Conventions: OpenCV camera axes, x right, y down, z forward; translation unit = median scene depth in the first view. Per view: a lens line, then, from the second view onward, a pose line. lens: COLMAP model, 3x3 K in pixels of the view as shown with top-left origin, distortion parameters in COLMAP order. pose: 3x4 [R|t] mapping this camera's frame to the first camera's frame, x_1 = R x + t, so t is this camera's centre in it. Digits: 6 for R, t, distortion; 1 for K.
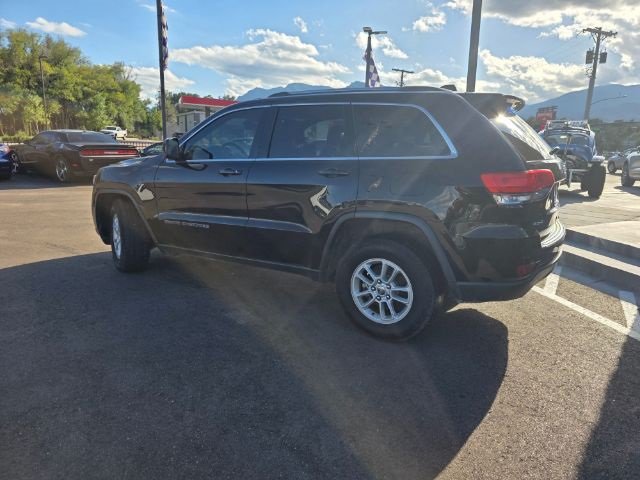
lens RADIAL K [[435.9, 0, 326.7], [0, 435.9, 238.0], [0, 0, 1]] dist [0.050039, -0.043572]
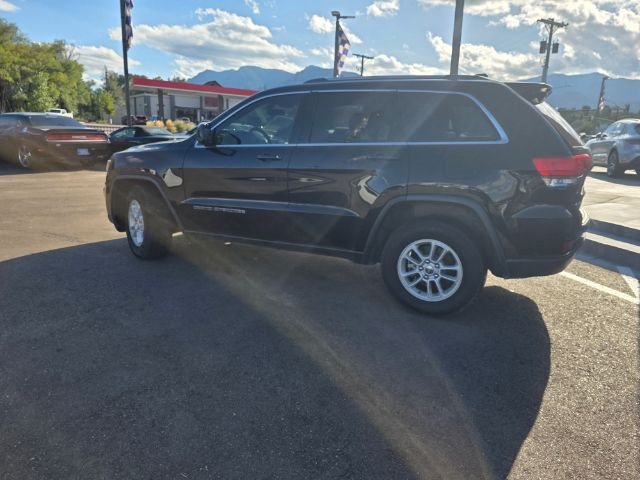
lens RADIAL K [[435.9, 0, 325.5], [0, 435.9, 240.8], [0, 0, 1]] dist [0.050039, -0.043572]
pose [[0.995330, -0.017758, 0.094888, -0.032906], [0.014271, 0.999202, 0.037303, 0.000998], [-0.095475, -0.035775, 0.994789, -0.003934]]
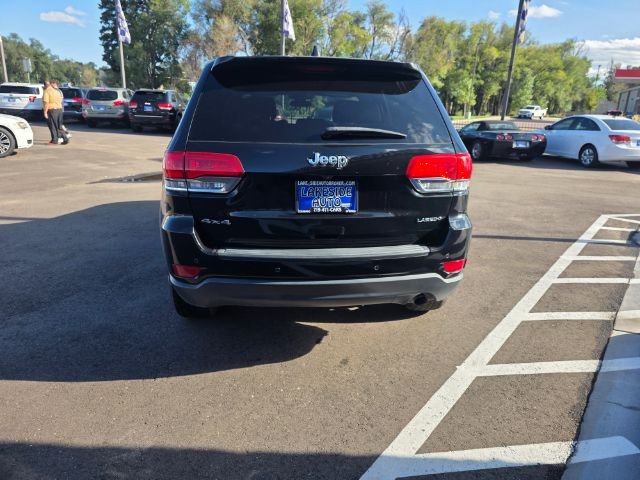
lens RADIAL K [[435.9, 0, 328.8], [0, 435.9, 232.0], [0, 0, 1]] dist [0.050039, -0.043572]
pose [[0.609817, 0.210200, -0.764159, 0.161132], [-0.187241, 0.975103, 0.118803, -0.019647], [0.770106, 0.070634, 0.633993, 0.088579]]
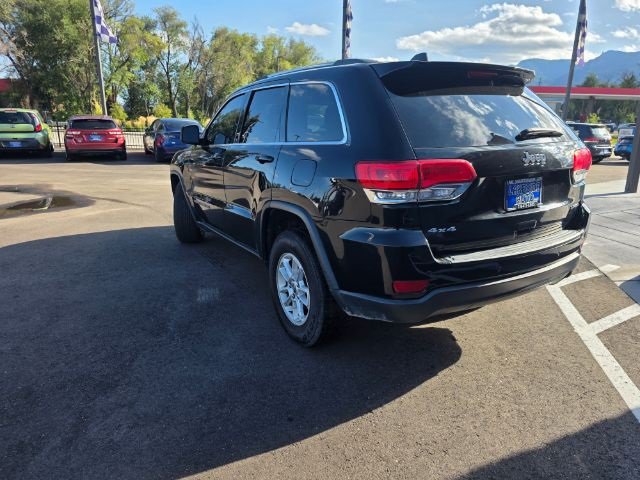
lens RADIAL K [[435.9, 0, 325.4], [0, 435.9, 238.1], [0, 0, 1]] dist [0.050039, -0.043572]
pose [[0.887213, 0.099126, -0.450586, 0.086142], [-0.084848, 0.995045, 0.051834, -0.005647], [0.453491, -0.007757, 0.891227, 0.030973]]
